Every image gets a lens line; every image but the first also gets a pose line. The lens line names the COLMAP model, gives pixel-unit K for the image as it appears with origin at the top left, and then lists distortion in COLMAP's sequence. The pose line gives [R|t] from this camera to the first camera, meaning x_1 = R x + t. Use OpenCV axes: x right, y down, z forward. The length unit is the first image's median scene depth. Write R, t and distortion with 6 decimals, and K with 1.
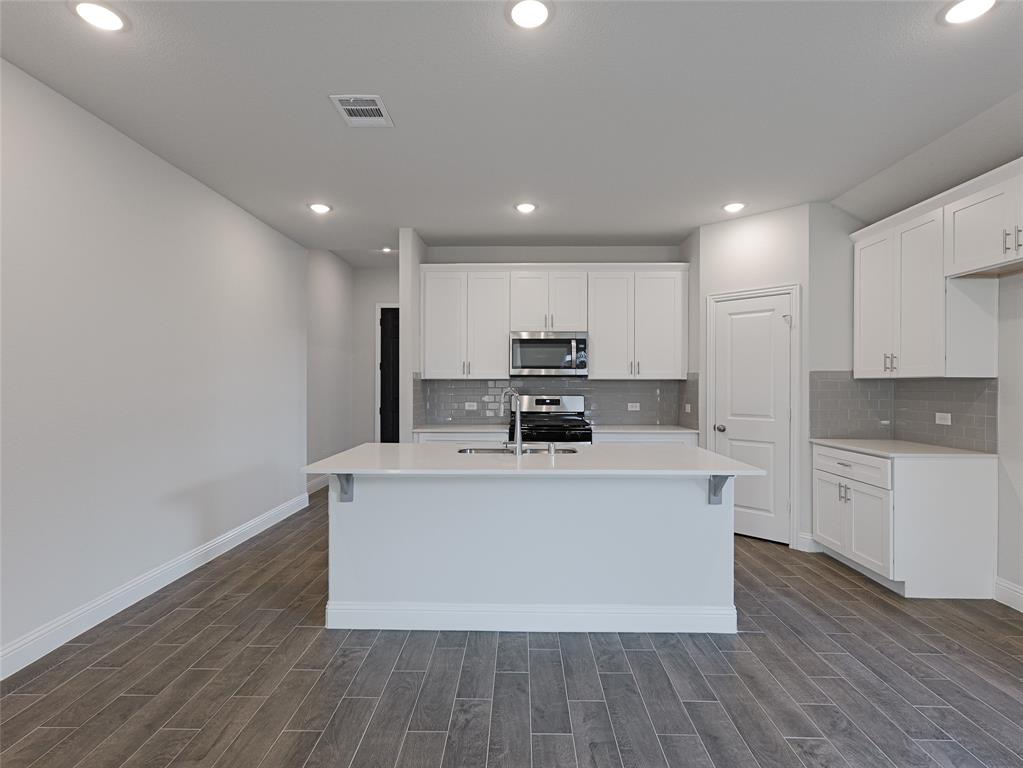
lens RADIAL K [[514.7, 0, 511.5], [0, 514.7, 384.0], [0, 0, 1]] dist [0.002945, 0.000623]
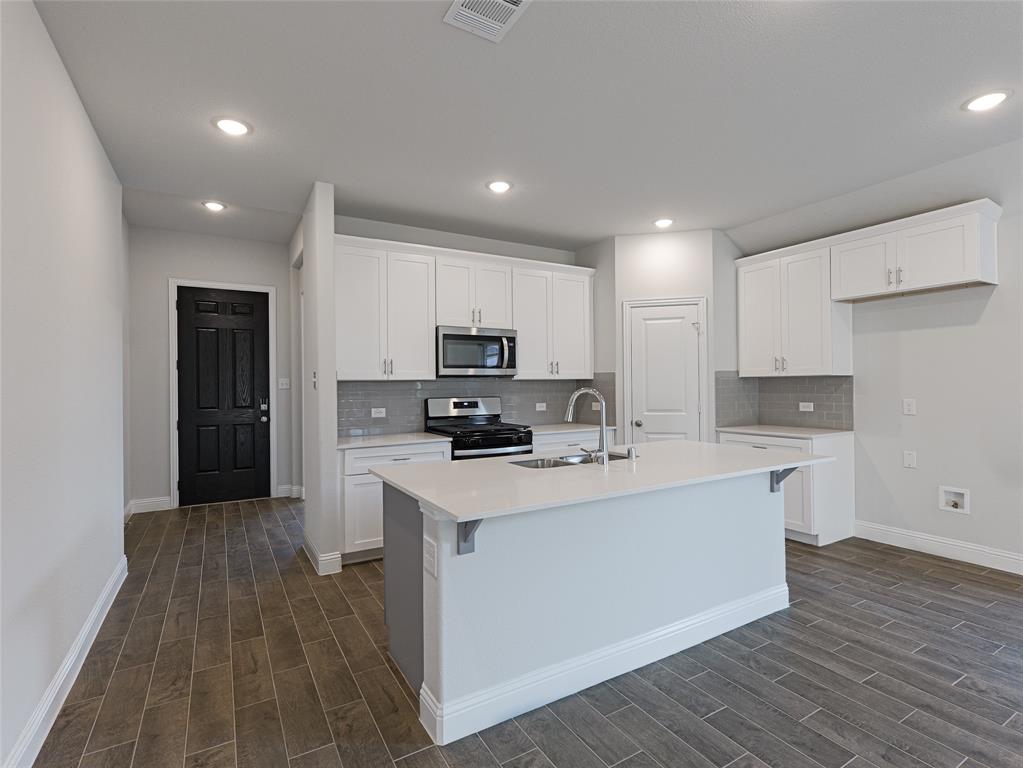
lens RADIAL K [[502.2, 0, 518.2], [0, 502.2, 382.5], [0, 0, 1]] dist [0.002674, 0.000772]
pose [[0.850762, -0.009011, 0.525474, -0.406145], [0.012657, 0.999914, -0.003344, -0.000547], [-0.525399, 0.009495, 0.850803, 0.249213]]
